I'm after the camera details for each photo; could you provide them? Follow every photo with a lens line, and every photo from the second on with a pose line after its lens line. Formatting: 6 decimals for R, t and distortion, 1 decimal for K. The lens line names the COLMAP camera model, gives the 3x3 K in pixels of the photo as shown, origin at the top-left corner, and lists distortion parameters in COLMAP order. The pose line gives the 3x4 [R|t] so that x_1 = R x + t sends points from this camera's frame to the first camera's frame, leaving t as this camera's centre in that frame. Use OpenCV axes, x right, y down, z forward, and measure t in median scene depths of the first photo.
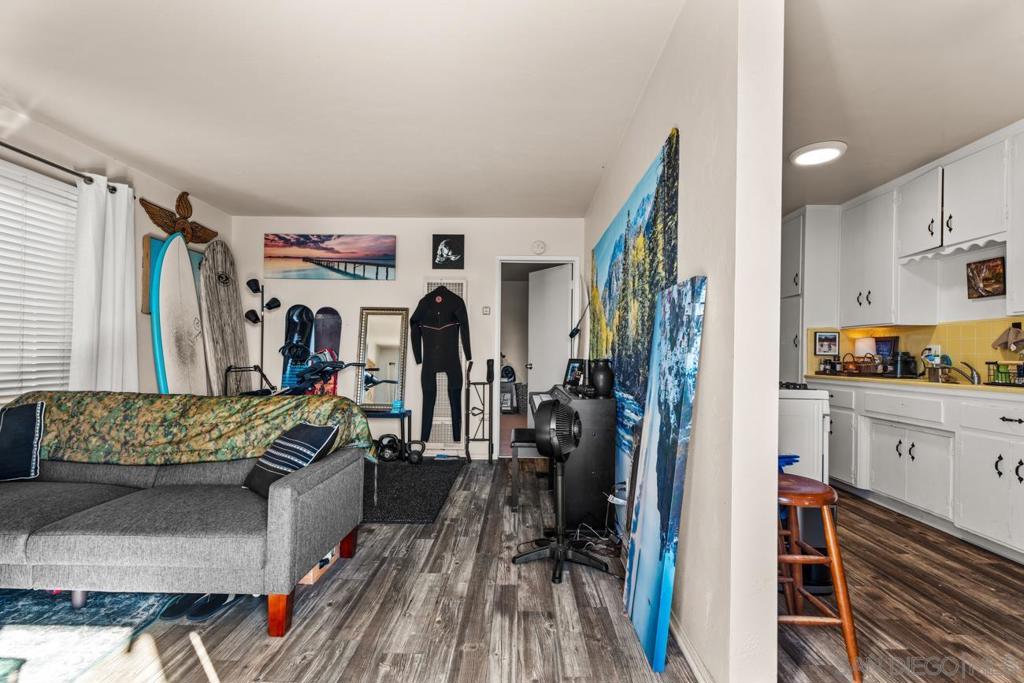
lens RADIAL K [[467.4, 0, 515.2], [0, 467.4, 353.4], [0, 0, 1]] dist [0.002925, -0.000440]
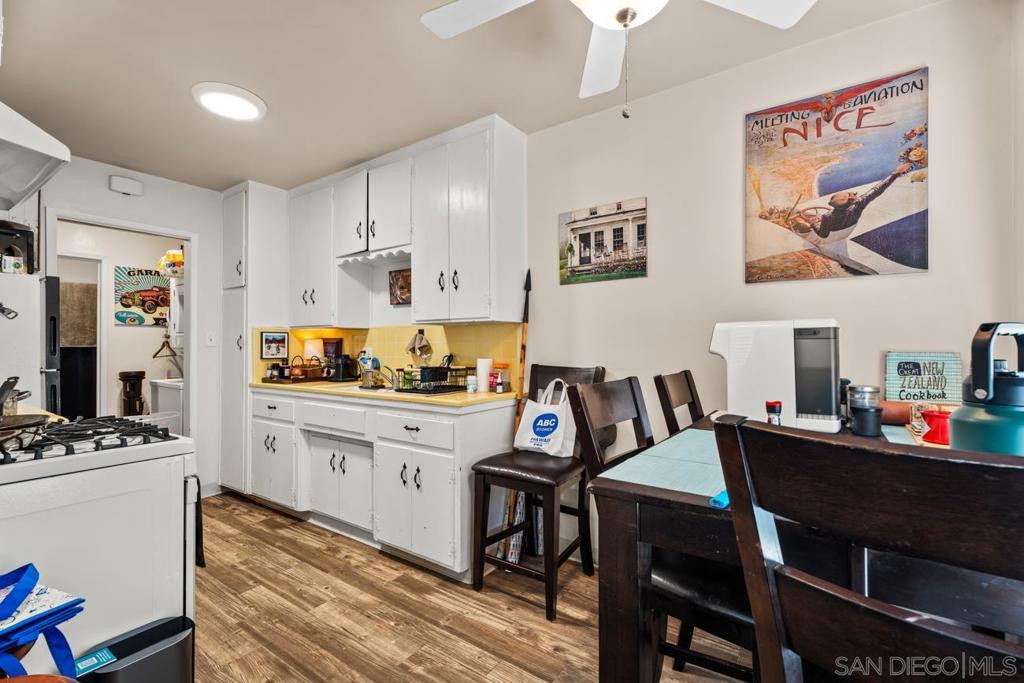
lens RADIAL K [[467.4, 0, 510.4], [0, 467.4, 342.0], [0, 0, 1]] dist [0.002925, -0.000440]
pose [[0.568472, -0.007588, 0.822668, 0.218979], [0.008747, 0.999957, 0.003179, -0.029211], [-0.822656, 0.005388, 0.568513, 0.155289]]
